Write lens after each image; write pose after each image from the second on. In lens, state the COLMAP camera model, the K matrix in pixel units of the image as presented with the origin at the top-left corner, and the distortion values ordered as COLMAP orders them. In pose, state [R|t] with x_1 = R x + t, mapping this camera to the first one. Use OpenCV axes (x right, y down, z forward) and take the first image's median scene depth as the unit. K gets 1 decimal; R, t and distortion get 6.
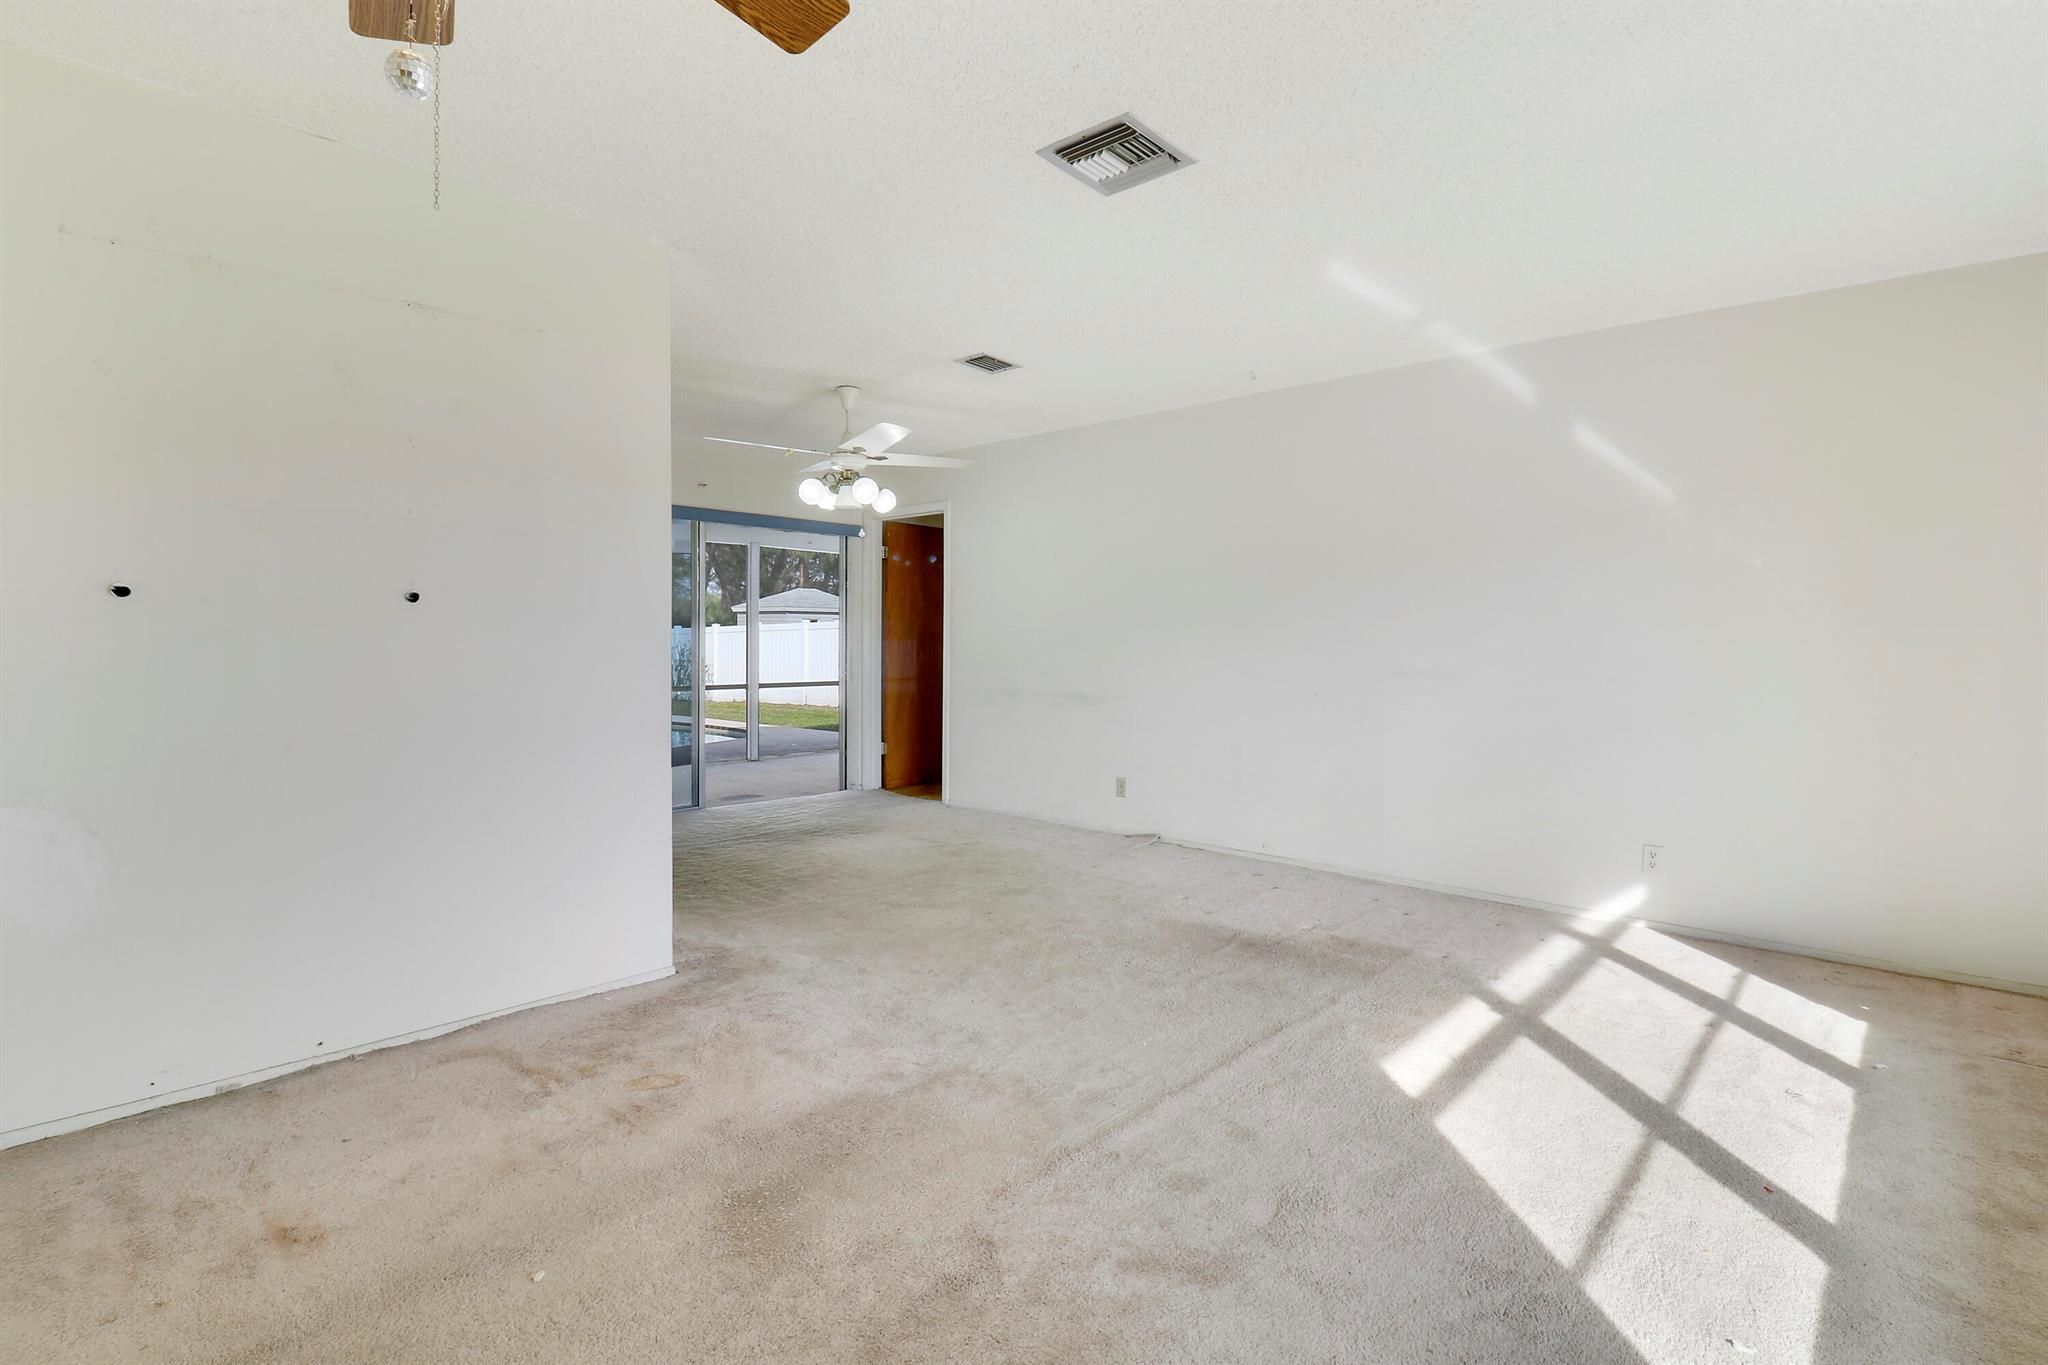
lens RADIAL K [[964.5, 0, 1024.0], [0, 964.5, 665.2], [0, 0, 1]] dist [0.004382, -0.010988]
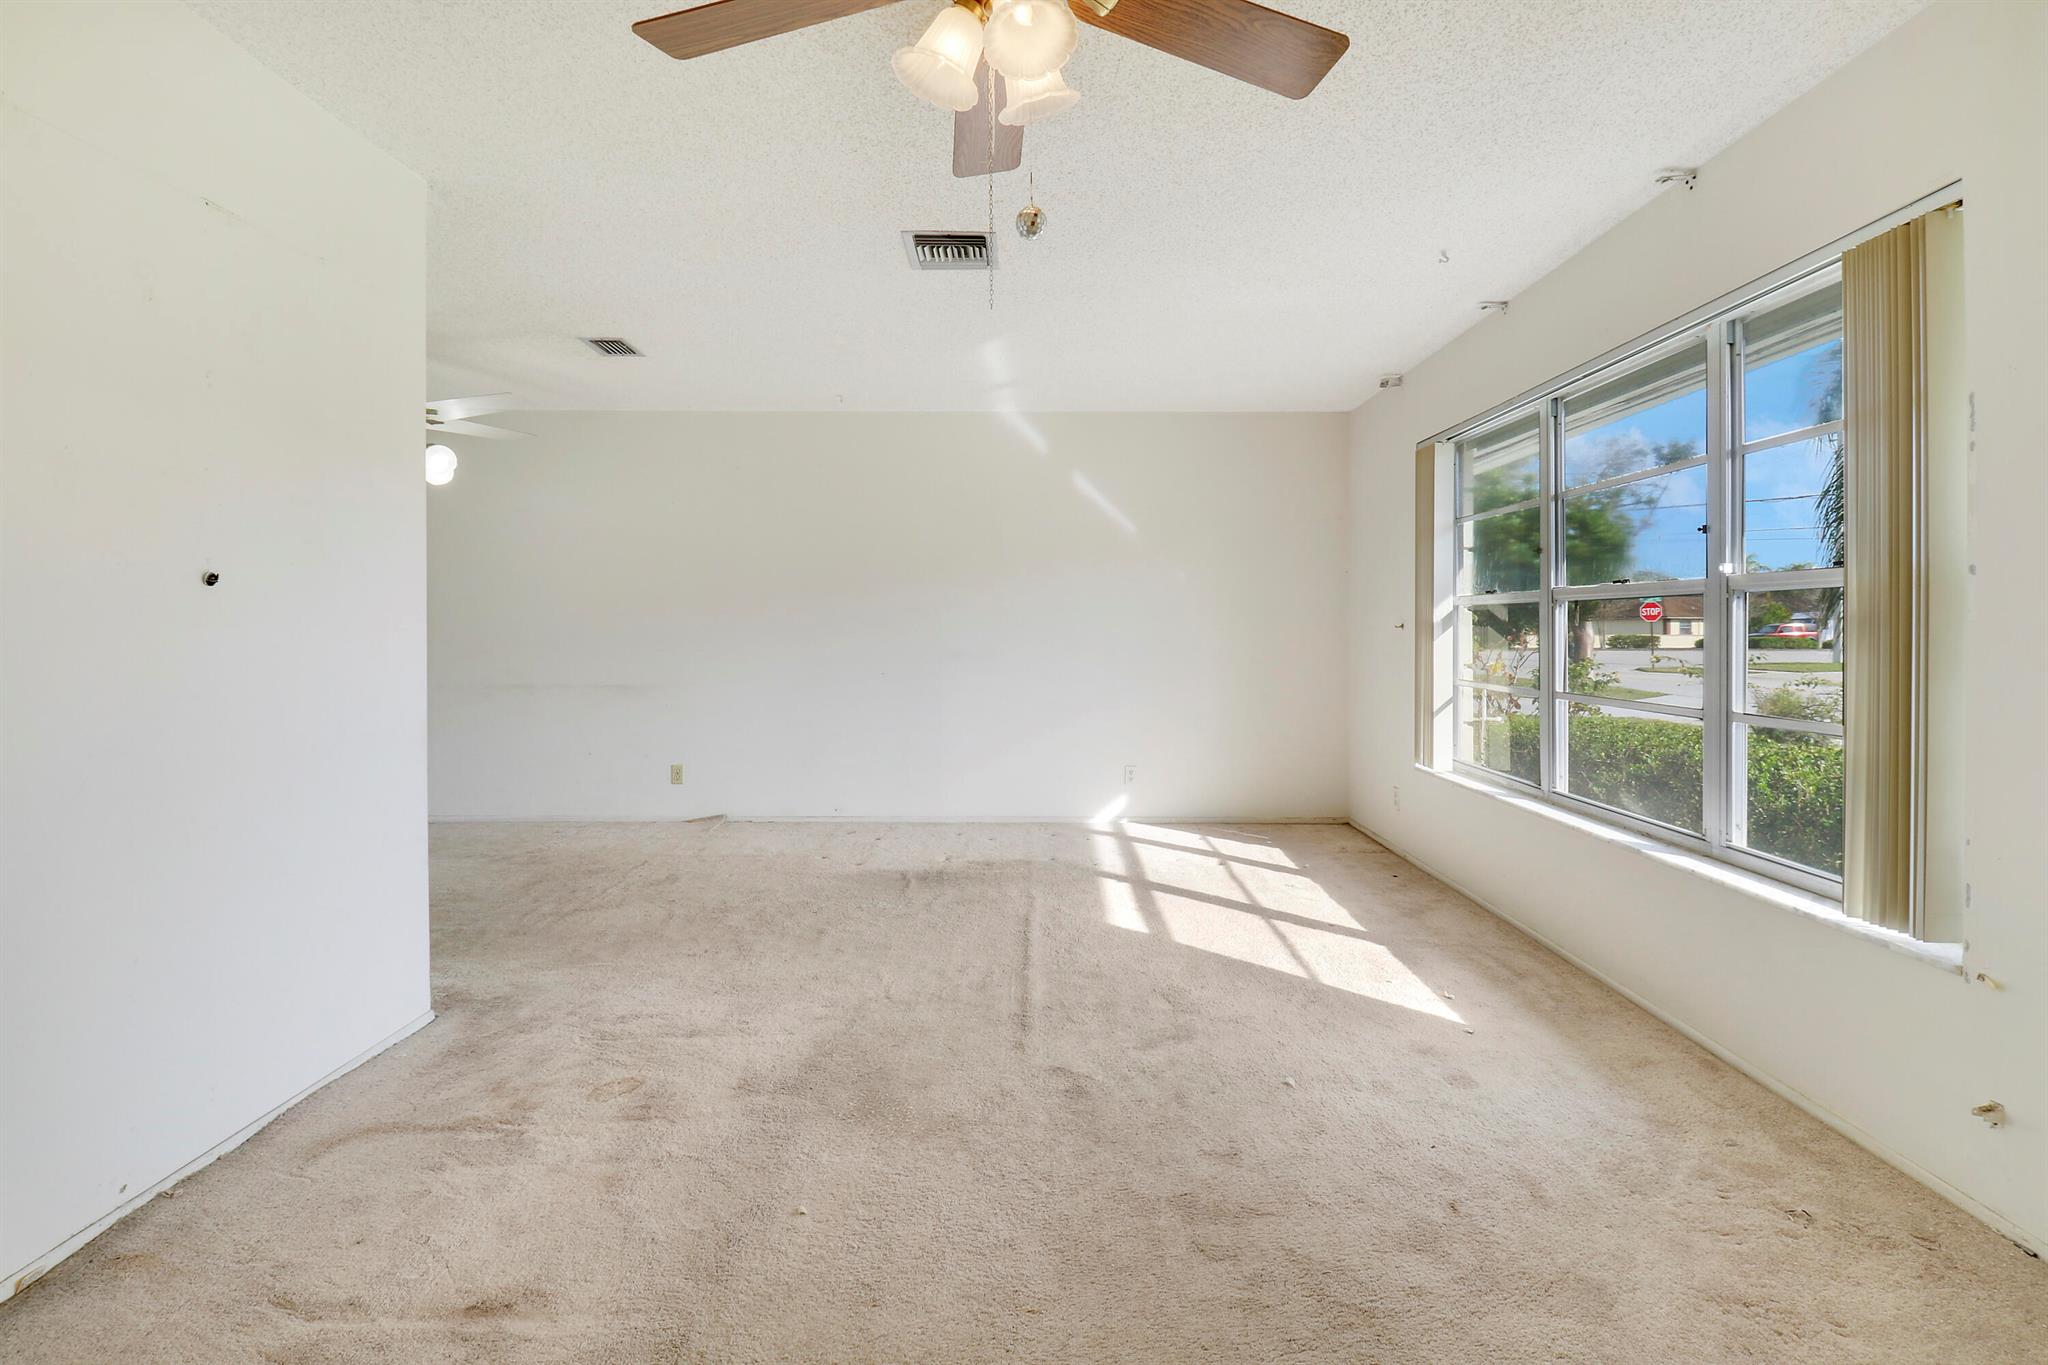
lens RADIAL K [[964.5, 0, 1029.5], [0, 964.5, 632.1], [0, 0, 1]] dist [0.004382, -0.010988]
pose [[0.745337, -0.008579, 0.666633, -0.730899], [0.022278, 0.999679, -0.012043, -0.004585], [-0.666316, 0.023828, 0.745289, -0.007494]]
